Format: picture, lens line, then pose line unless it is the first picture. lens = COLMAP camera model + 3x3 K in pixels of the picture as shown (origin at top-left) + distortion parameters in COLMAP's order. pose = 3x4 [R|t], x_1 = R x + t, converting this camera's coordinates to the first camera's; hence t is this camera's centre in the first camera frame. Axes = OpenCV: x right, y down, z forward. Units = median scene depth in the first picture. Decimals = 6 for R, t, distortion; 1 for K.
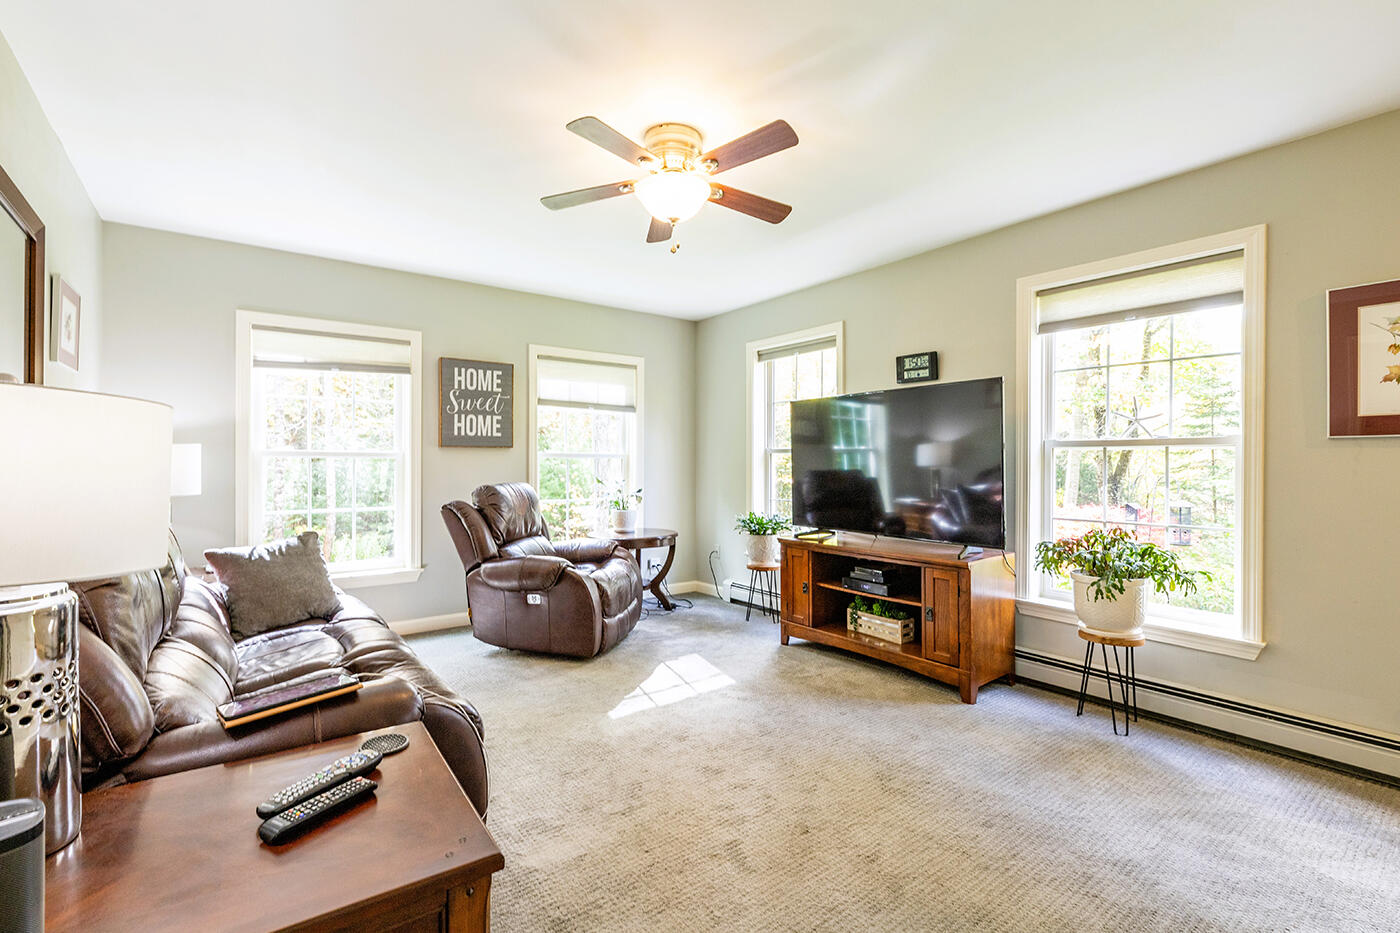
lens RADIAL K [[619.8, 0, 700.0], [0, 619.8, 466.5], [0, 0, 1]] dist [0.000009, -0.000041]
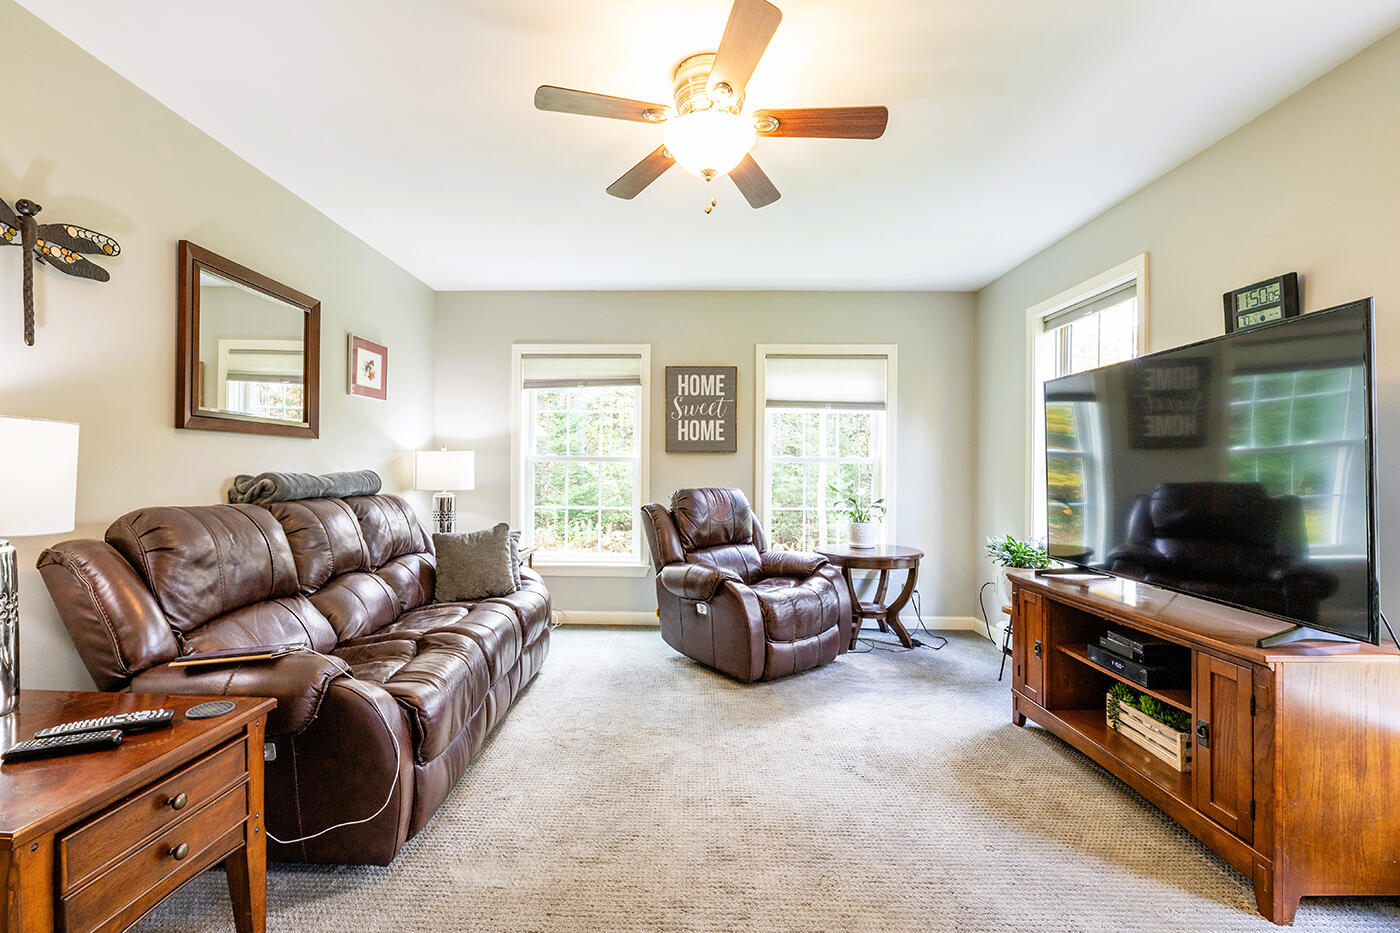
lens RADIAL K [[622.4, 0, 677.8], [0, 622.4, 472.1], [0, 0, 1]] dist [-0.002332, -0.001350]
pose [[0.786903, 0.009530, -0.617003, 0.252915], [-0.010263, 0.999945, 0.002355, 0.000174], [0.616991, 0.004479, 0.786957, 0.184695]]
